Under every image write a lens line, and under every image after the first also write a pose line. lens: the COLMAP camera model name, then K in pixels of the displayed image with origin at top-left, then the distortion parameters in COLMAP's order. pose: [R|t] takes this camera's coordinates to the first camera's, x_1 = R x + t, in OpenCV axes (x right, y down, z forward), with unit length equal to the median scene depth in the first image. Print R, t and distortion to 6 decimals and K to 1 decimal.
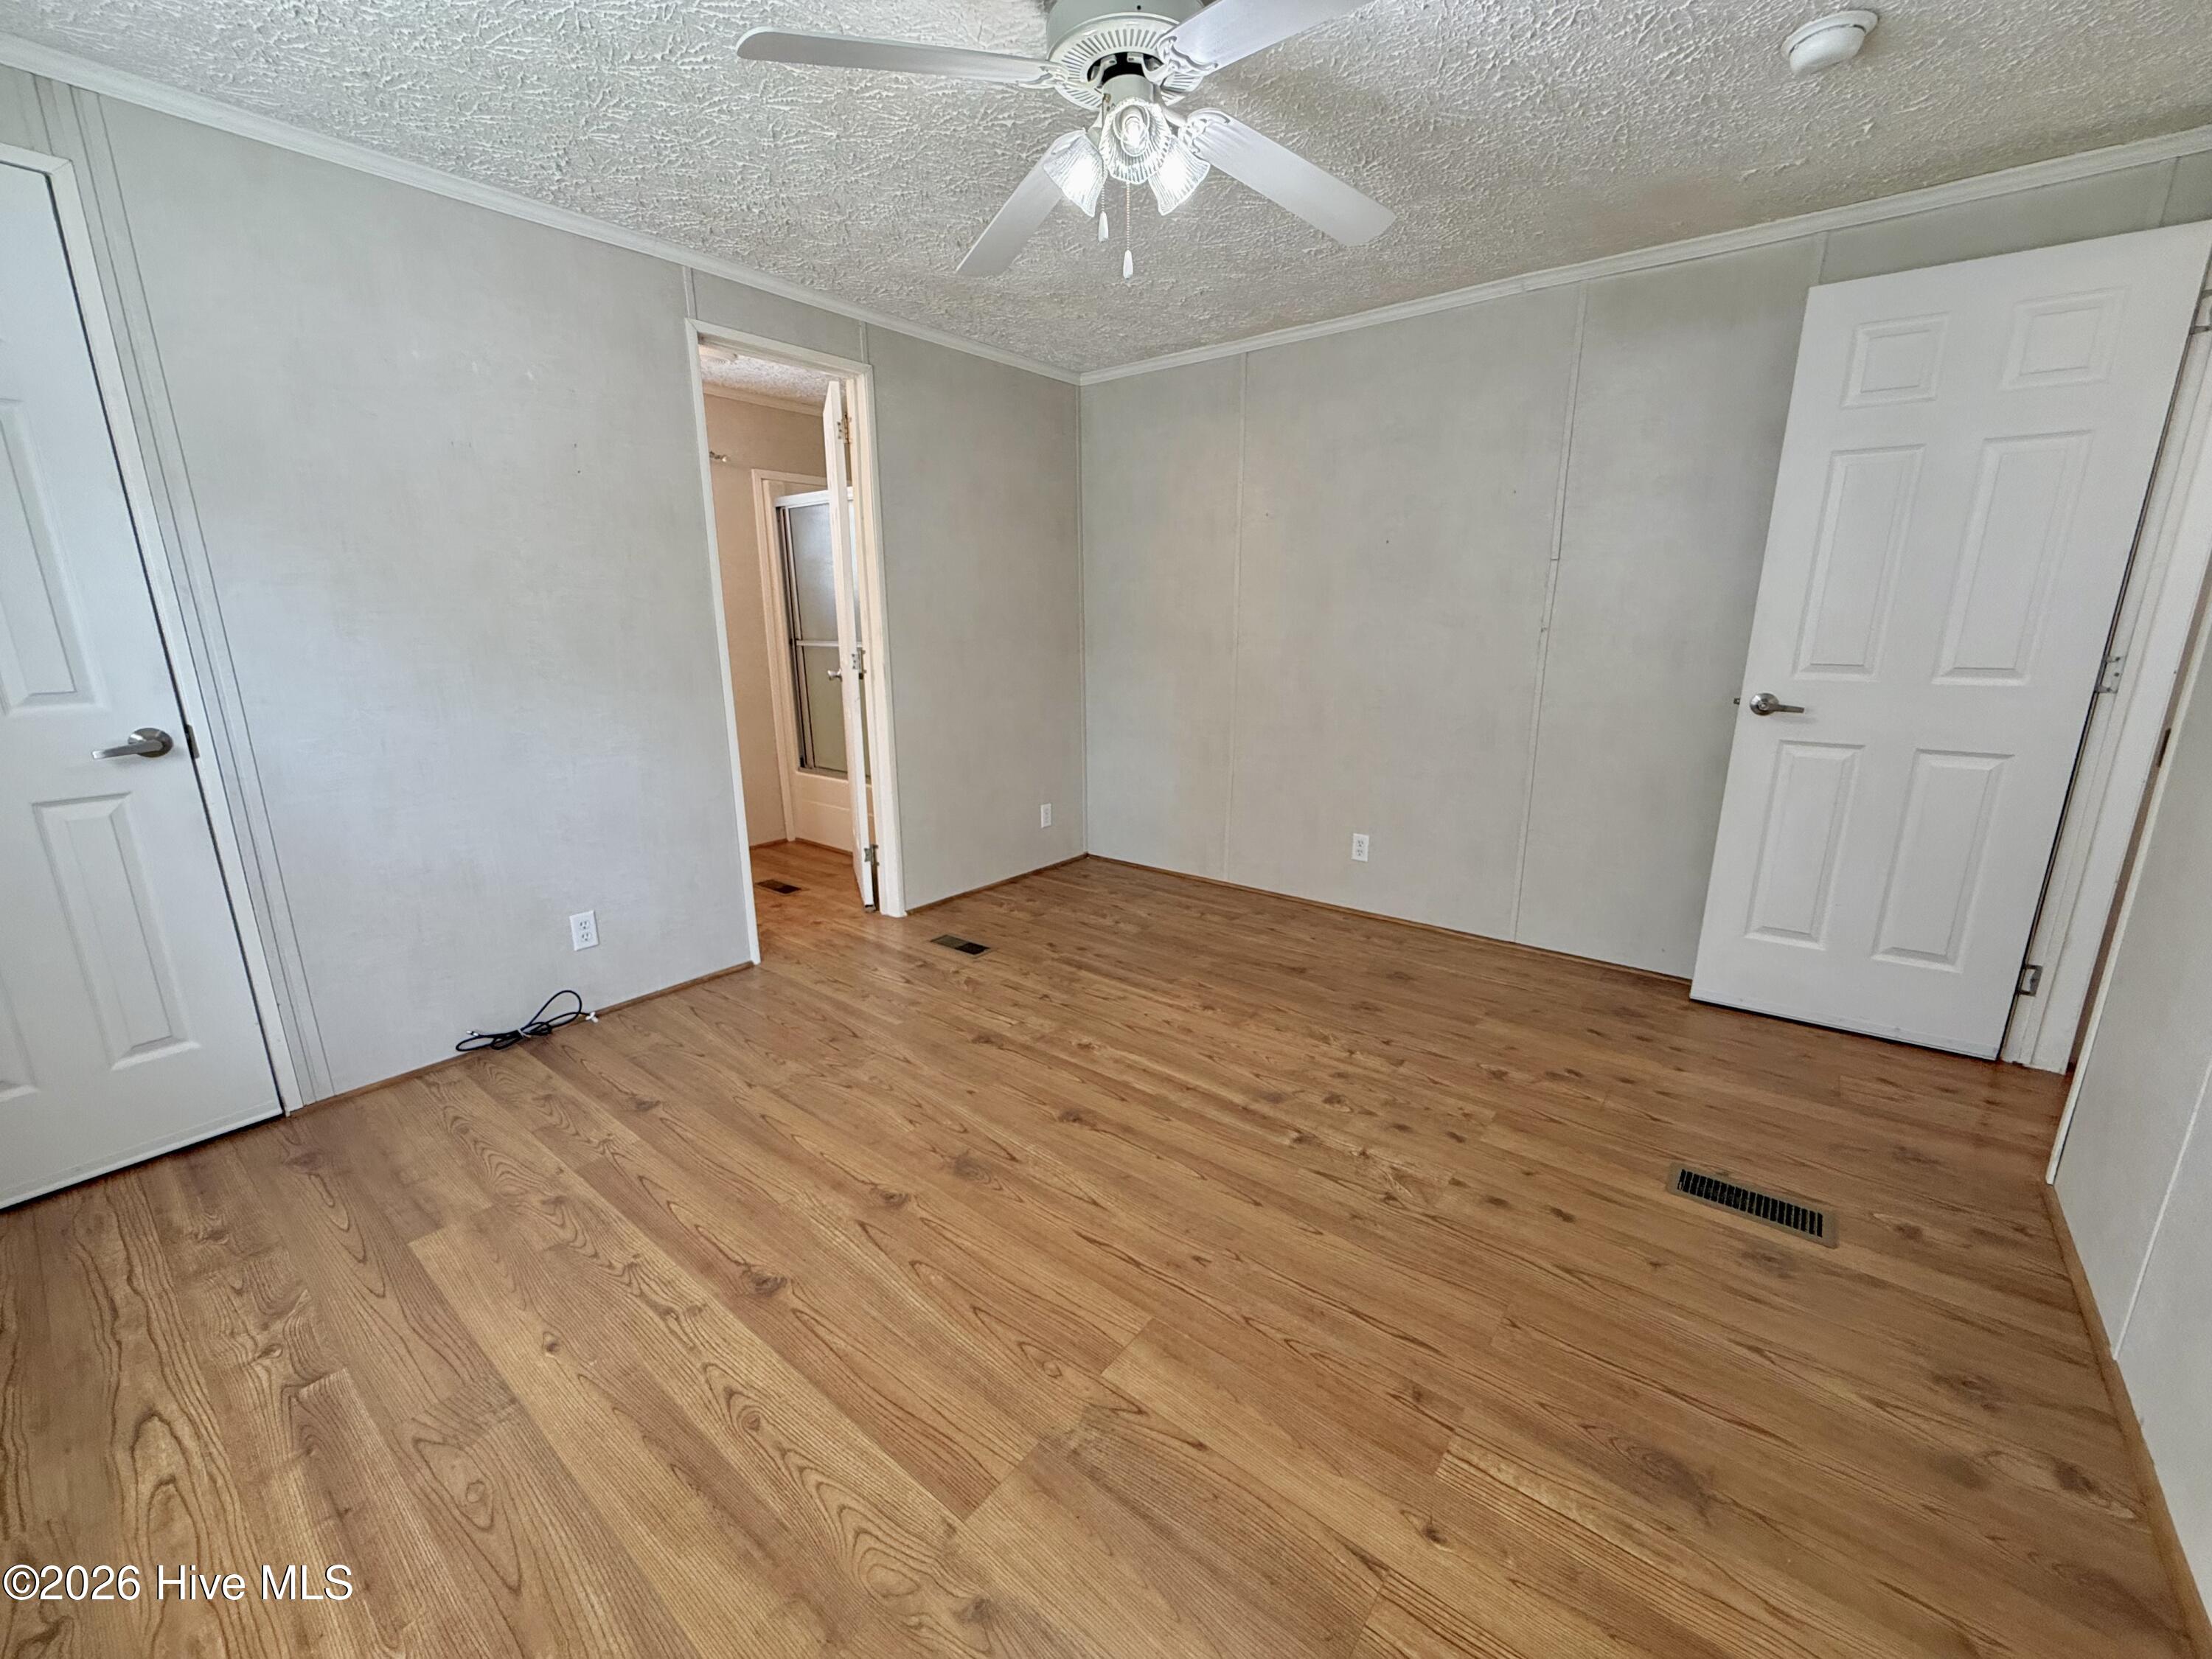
lens RADIAL K [[887.2, 0, 1106.0], [0, 887.2, 829.5], [0, 0, 1]] dist [0.001756, 0.000730]
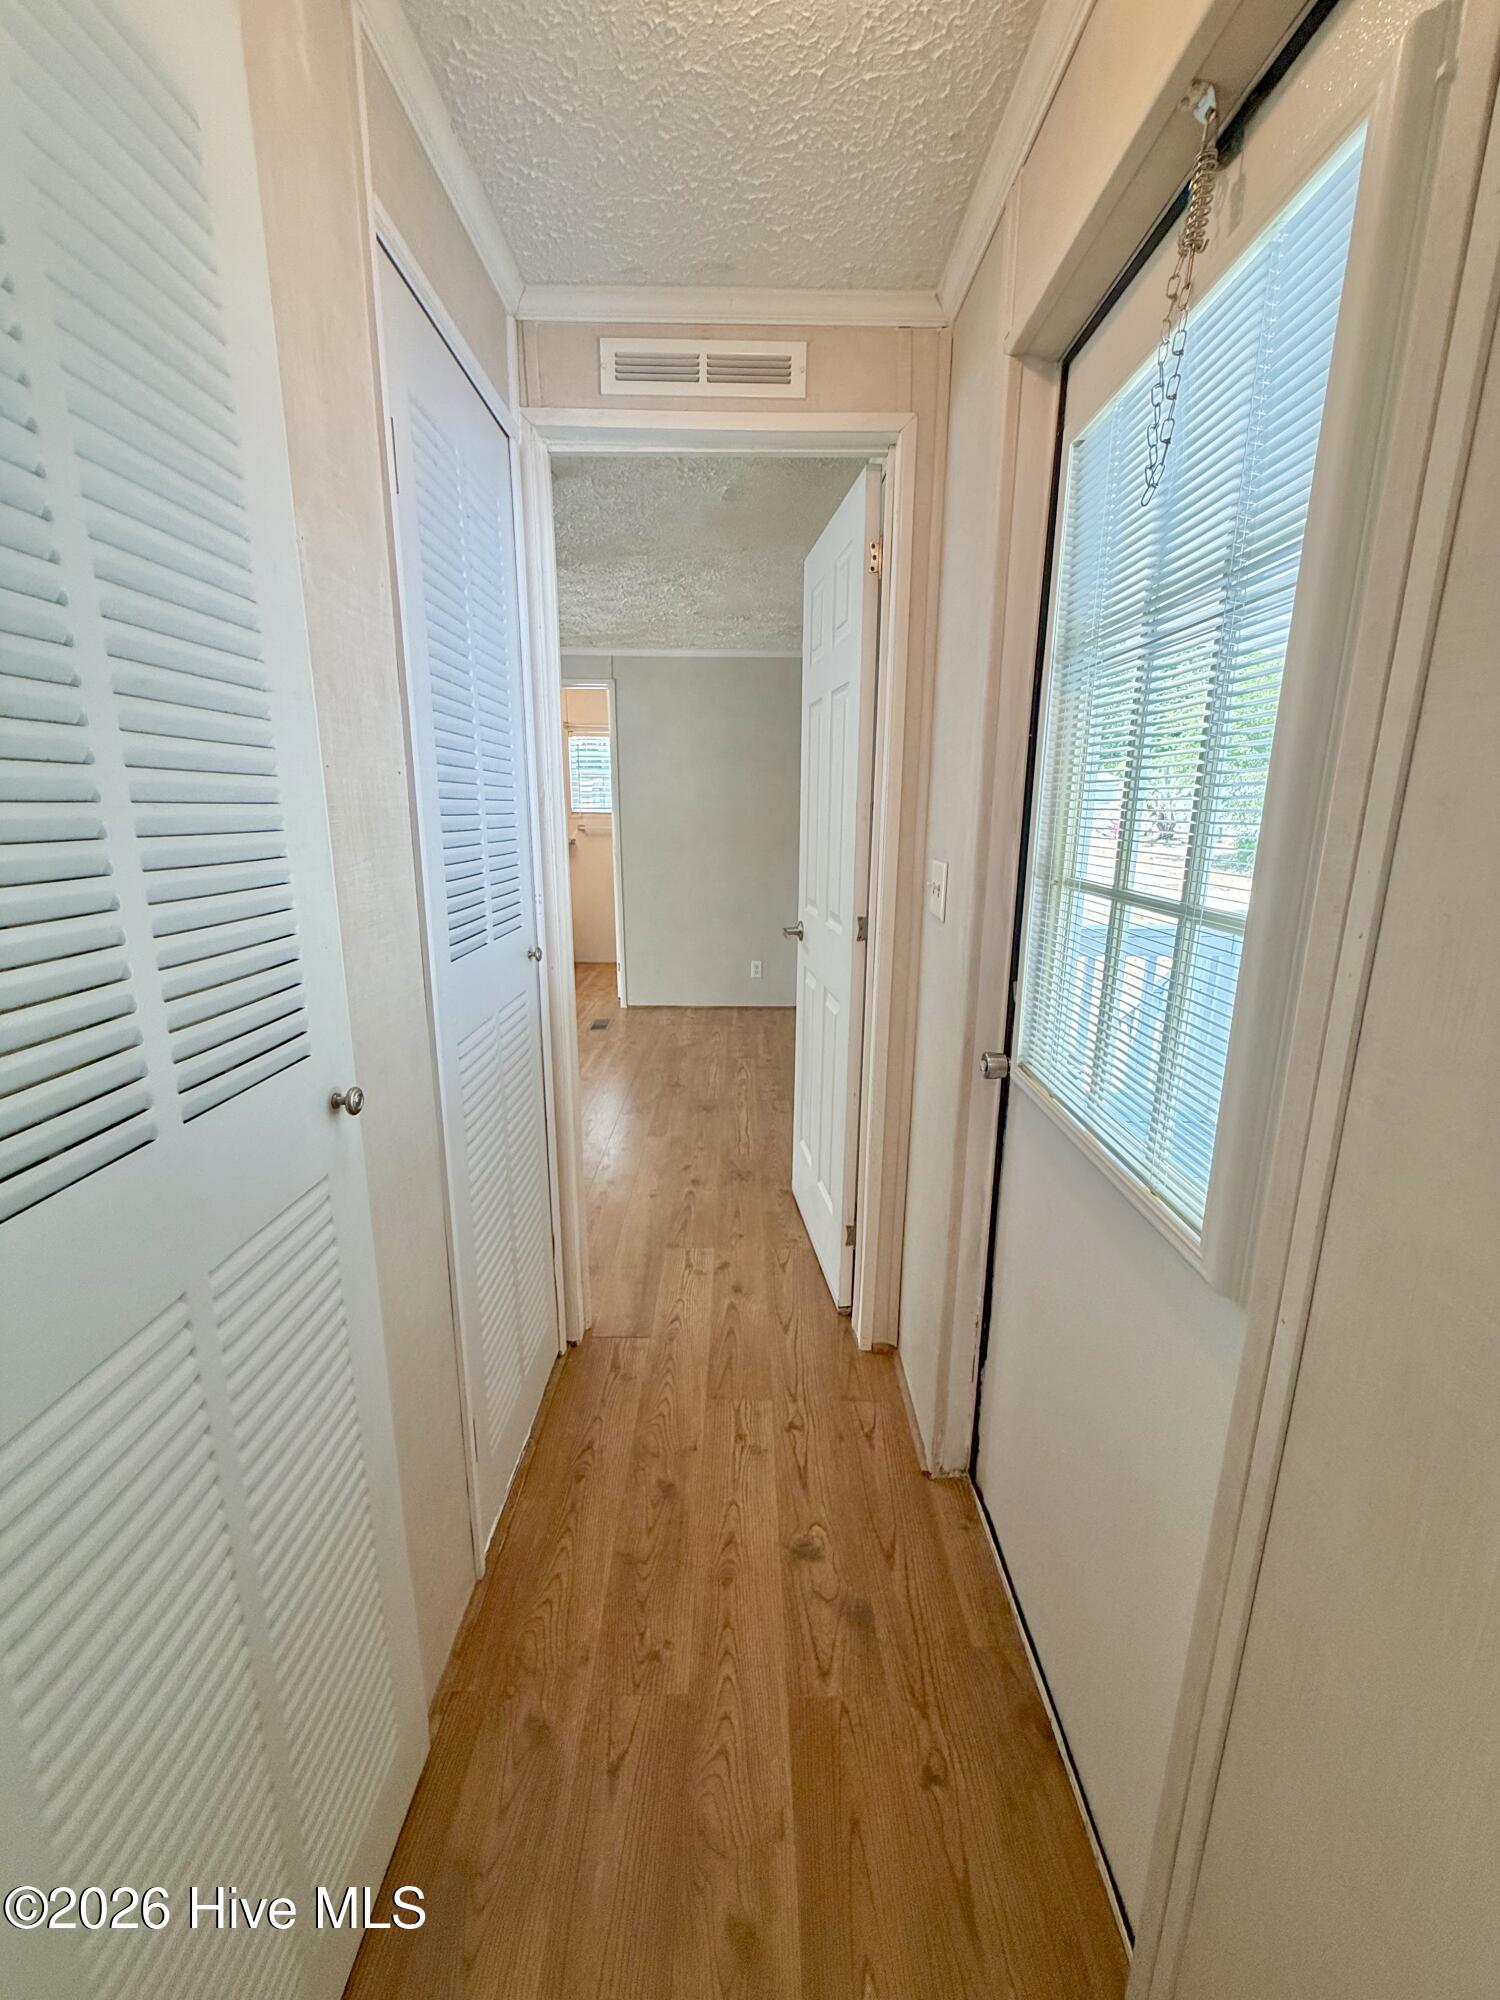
lens RADIAL K [[802.1, 0, 750.0], [0, 802.1, 1000.0], [0, 0, 1]] dist [0.001756, 0.000730]
pose [[0.614960, 0.187437, -0.765958, 1.216378], [-0.198523, 0.976854, 0.079657, -0.094389], [0.763160, 0.103074, 0.637937, 0.271398]]
